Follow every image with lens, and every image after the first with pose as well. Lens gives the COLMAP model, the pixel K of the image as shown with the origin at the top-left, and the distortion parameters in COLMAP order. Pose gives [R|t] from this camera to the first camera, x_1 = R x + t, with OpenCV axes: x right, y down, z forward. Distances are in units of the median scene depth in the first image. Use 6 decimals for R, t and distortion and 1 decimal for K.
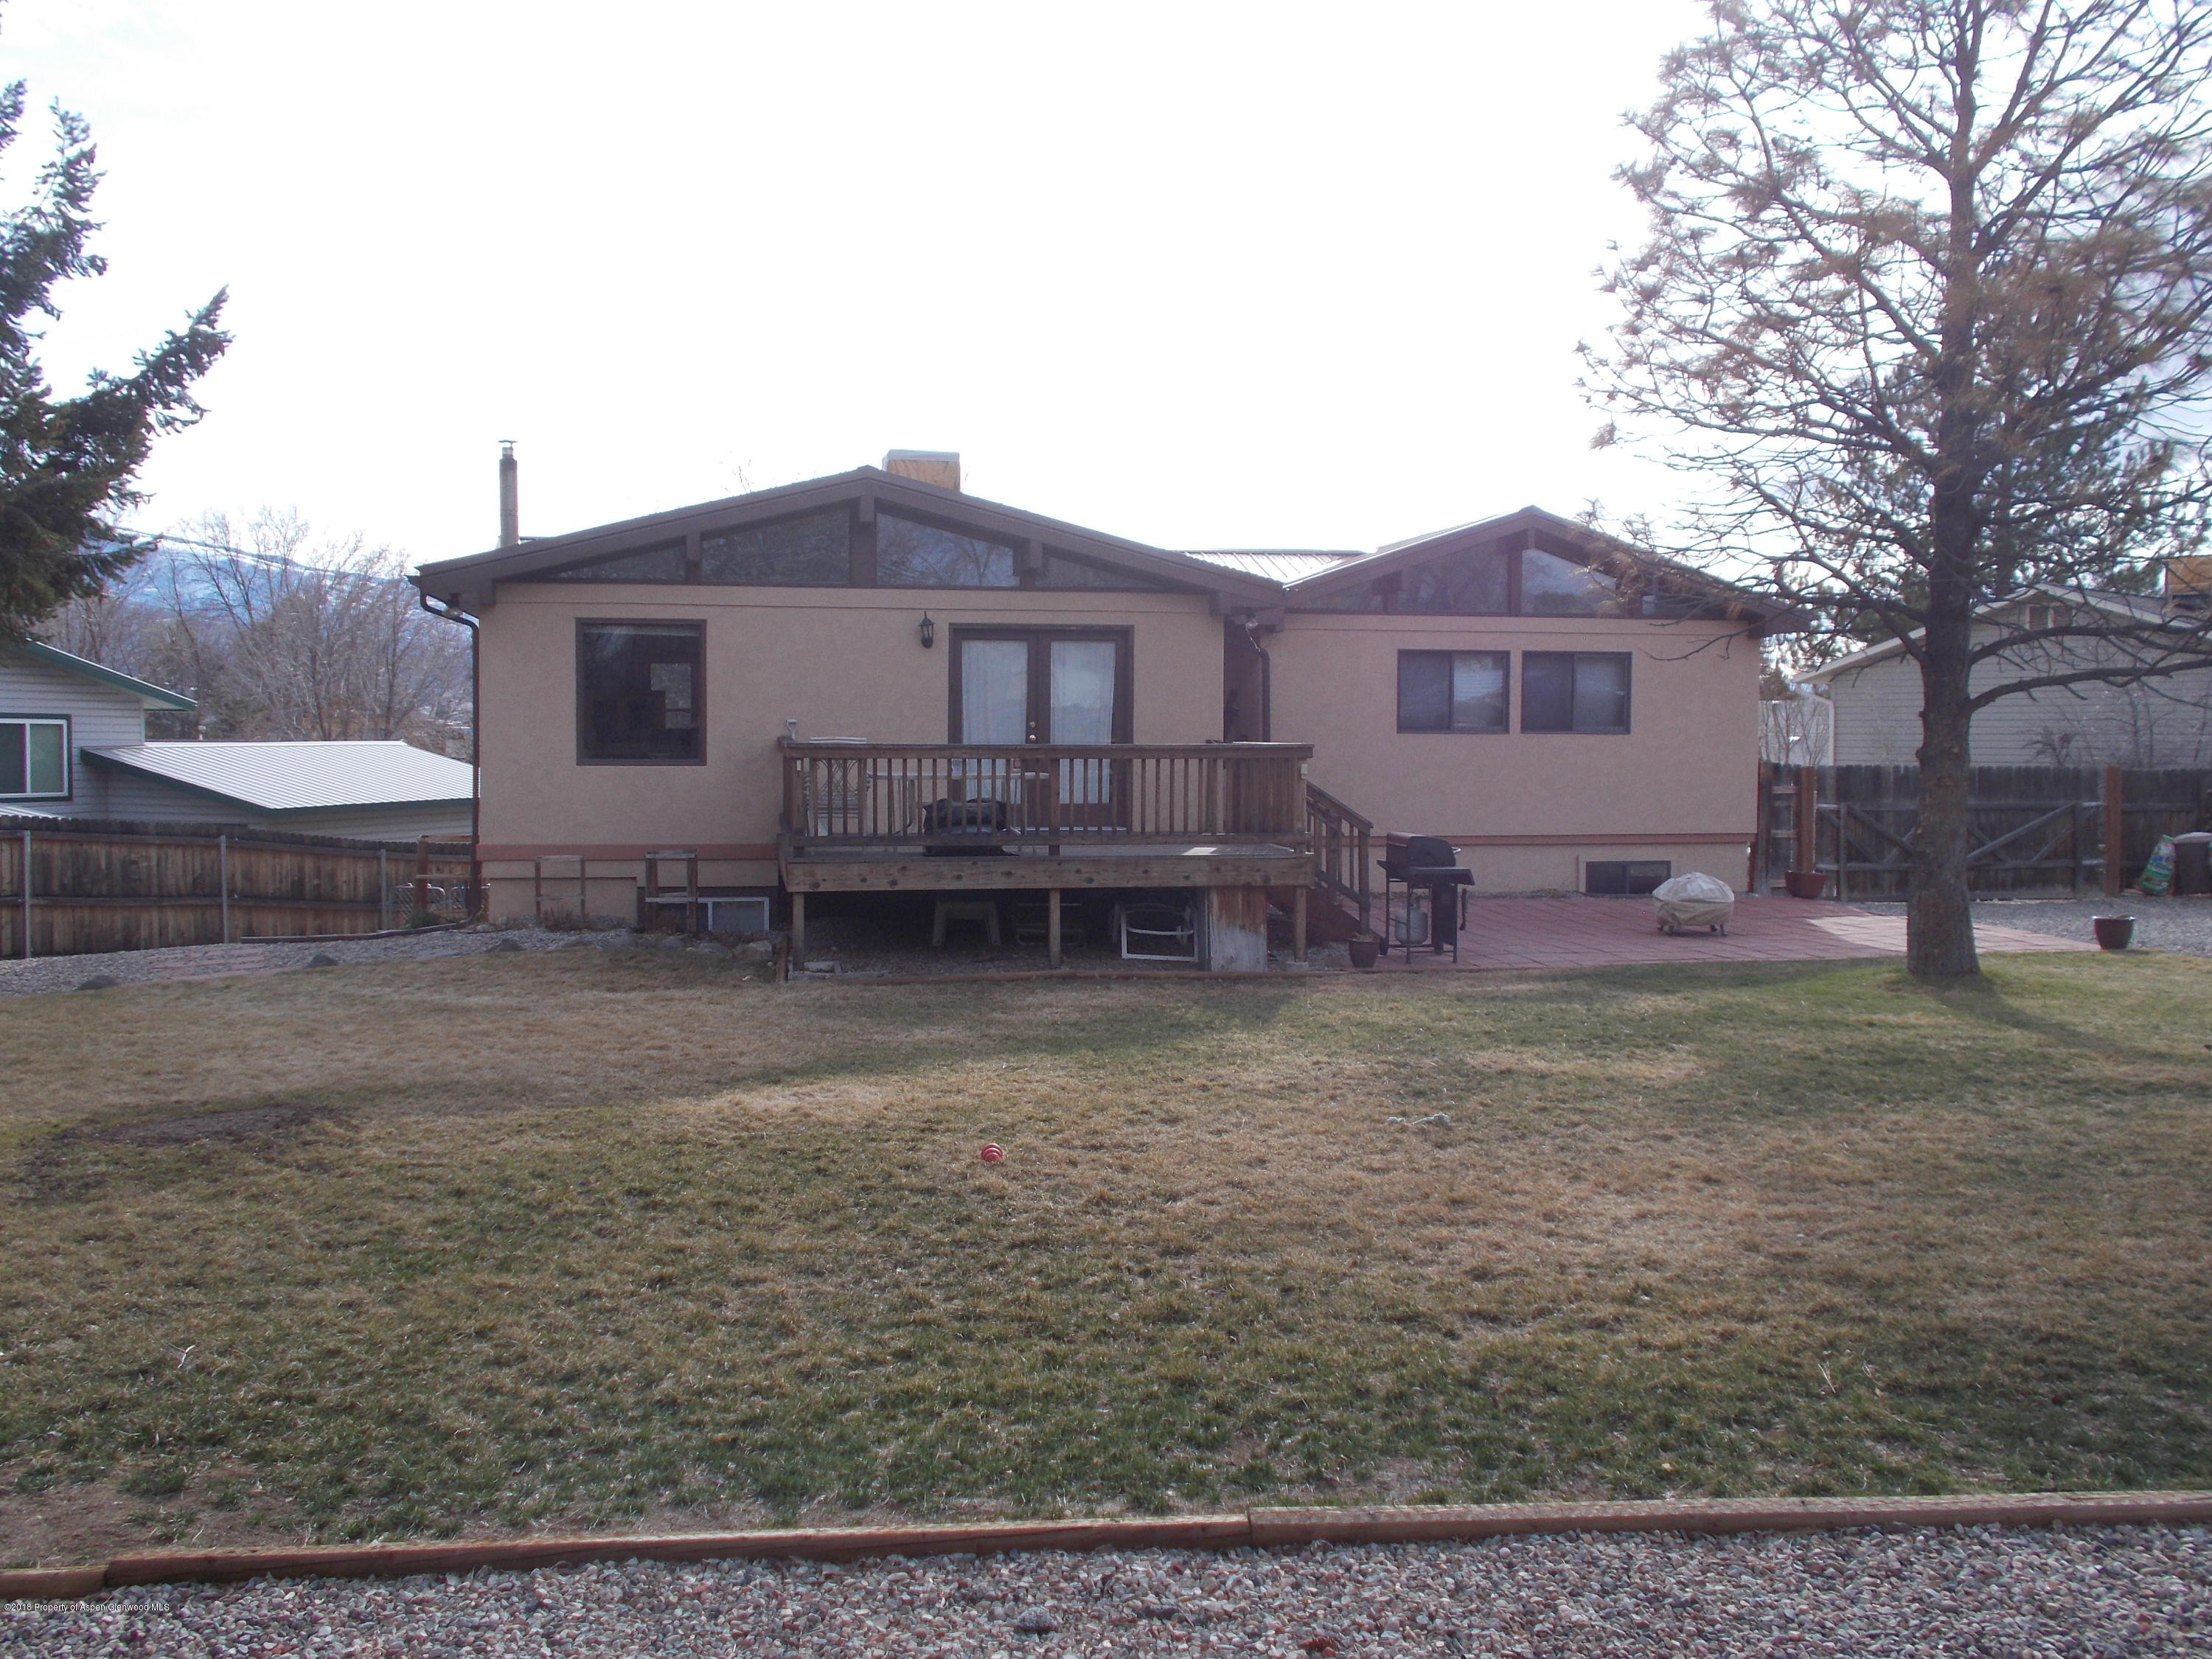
lens RADIAL K [[2106.9, 0, 1106.0], [0, 2106.9, 829.5], [0, 0, 1]] dist [-0.002480, 0.001693]
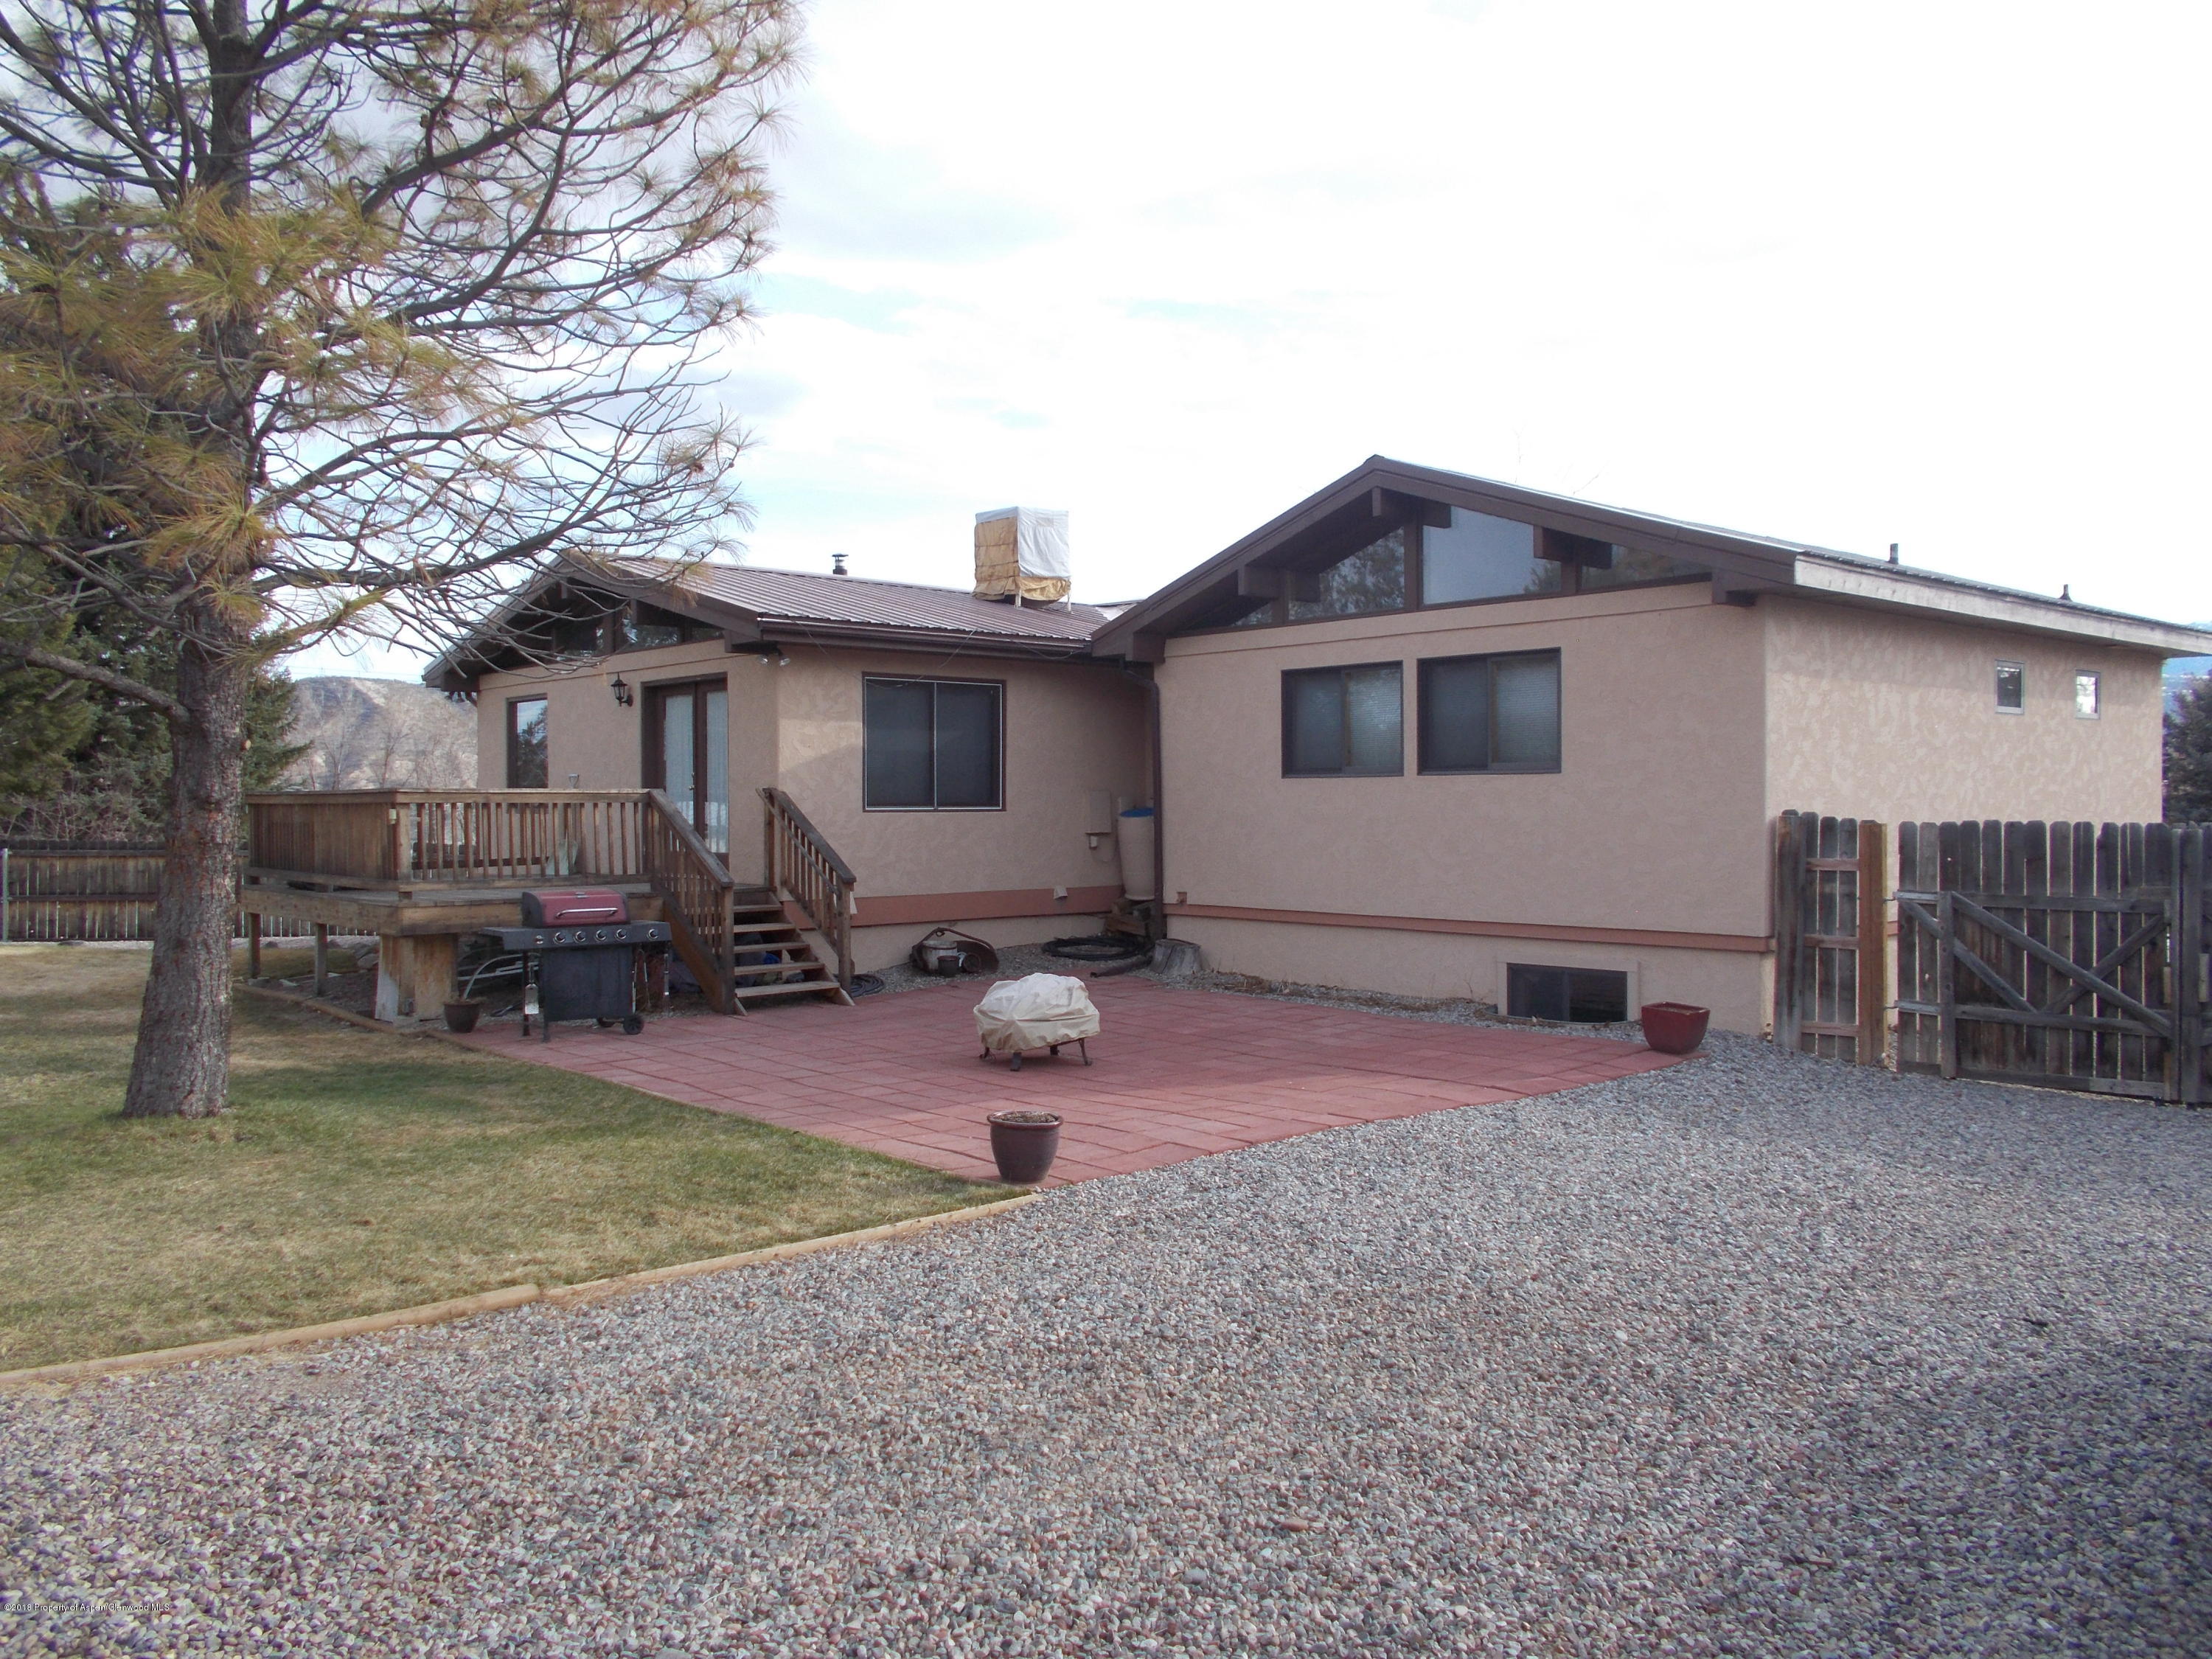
lens RADIAL K [[1717.2, 0, 1106.0], [0, 1717.2, 829.5], [0, 0, 1]] dist [0.053157, 0.001810]
pose [[0.480606, 0.007823, -0.876902, 0.802805], [-0.034450, 0.999357, -0.009965, -0.021367], [0.876260, 0.034999, 0.480566, 0.770888]]
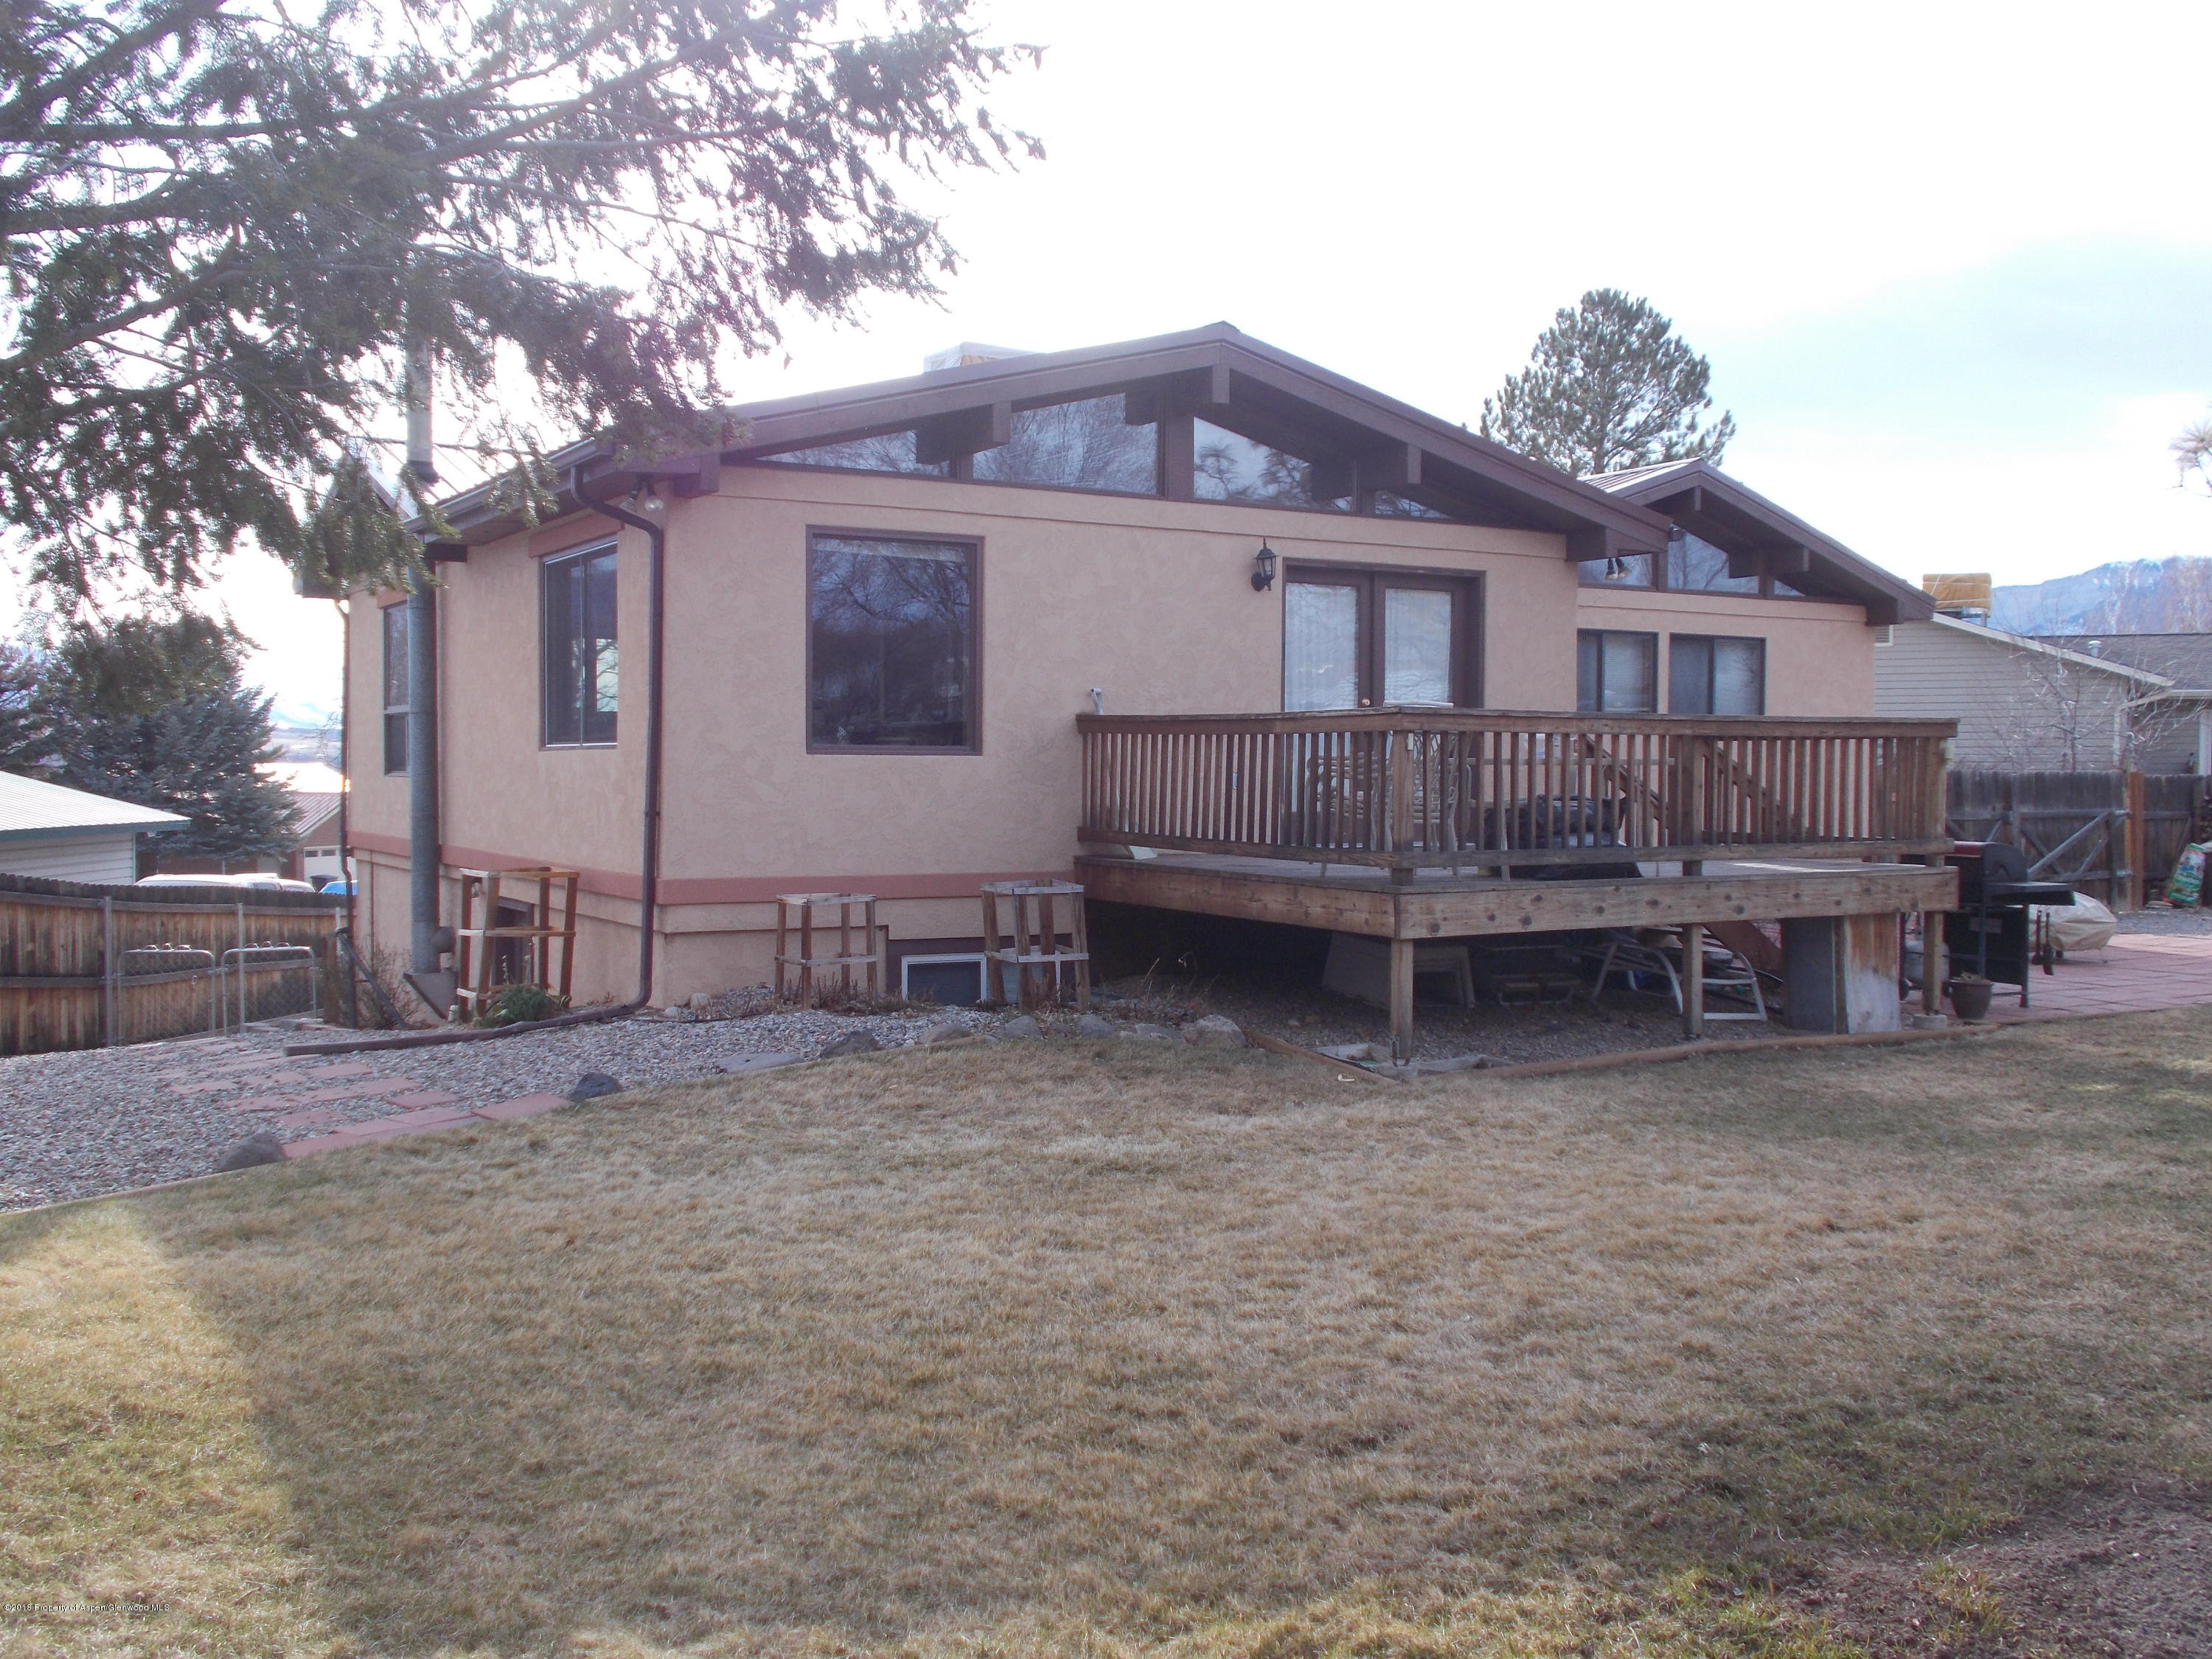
lens RADIAL K [[2106.9, 0, 1106.0], [0, 2106.9, 829.5], [0, 0, 1]] dist [-0.002480, 0.001693]
pose [[0.944450, -0.009976, 0.328503, -0.358197], [0.015593, 0.999774, -0.014467, 0.003487], [-0.328284, 0.018785, 0.944392, 0.343054]]
